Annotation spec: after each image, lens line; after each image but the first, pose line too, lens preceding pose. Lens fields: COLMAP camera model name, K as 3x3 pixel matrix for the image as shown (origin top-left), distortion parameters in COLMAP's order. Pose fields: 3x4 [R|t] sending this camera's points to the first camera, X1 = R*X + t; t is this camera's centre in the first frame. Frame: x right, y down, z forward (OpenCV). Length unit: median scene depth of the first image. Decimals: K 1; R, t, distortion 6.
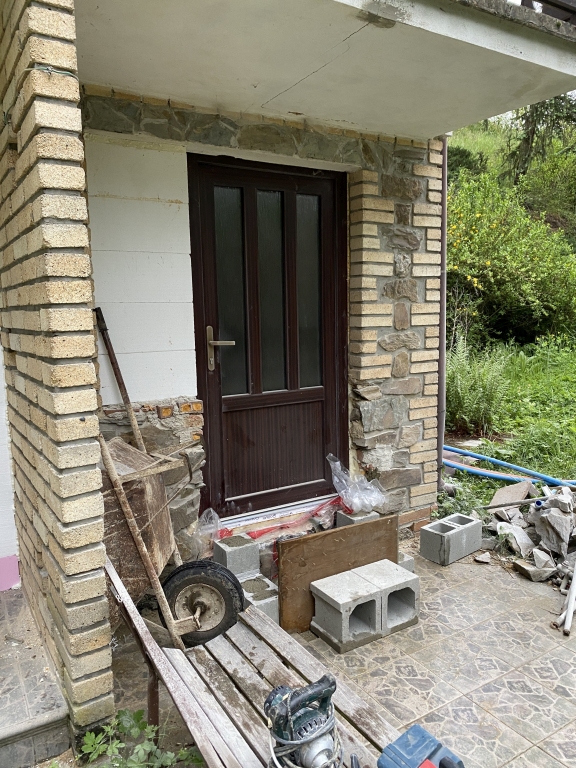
lens RADIAL K [[585.4, 0, 288.4], [0, 585.4, 385.4], [0, 0, 1]] dist [0.020225, -0.014548]
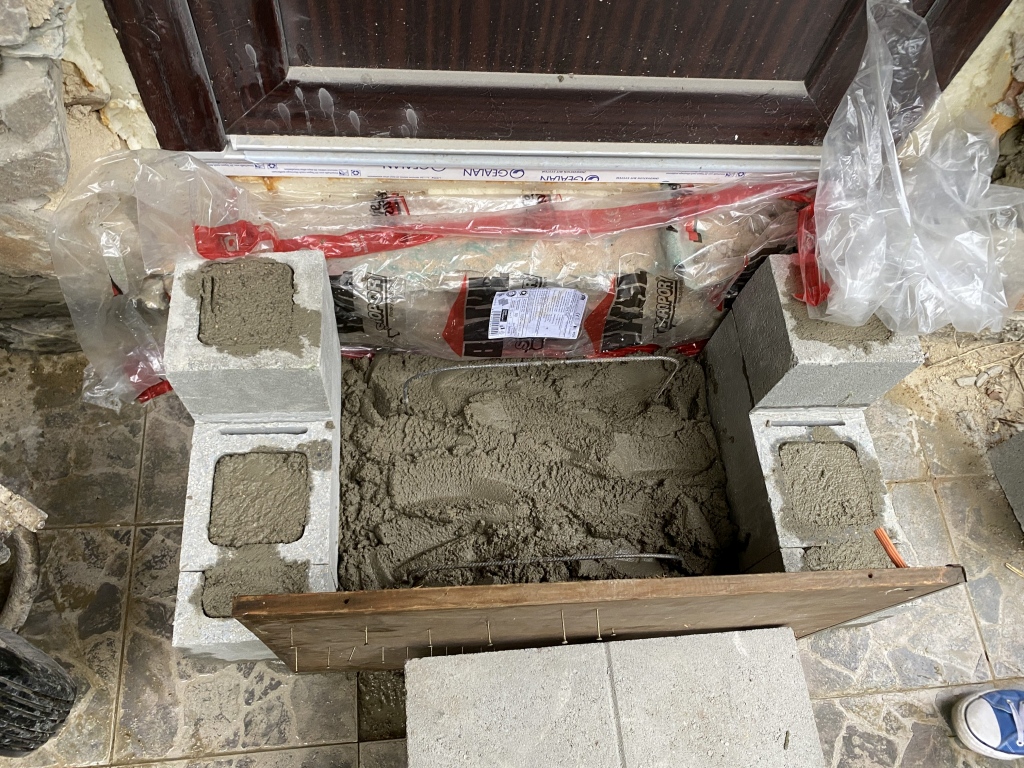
lens RADIAL K [[780.6, 0, 513.7], [0, 780.6, 381.7], [0, 0, 1]] dist [0.020225, -0.014548]
pose [[0.884126, 0.463186, -0.061488, 0.037713], [-0.205765, 0.504109, 0.838770, -0.009822], [0.419503, -0.728926, 0.541003, 0.792565]]
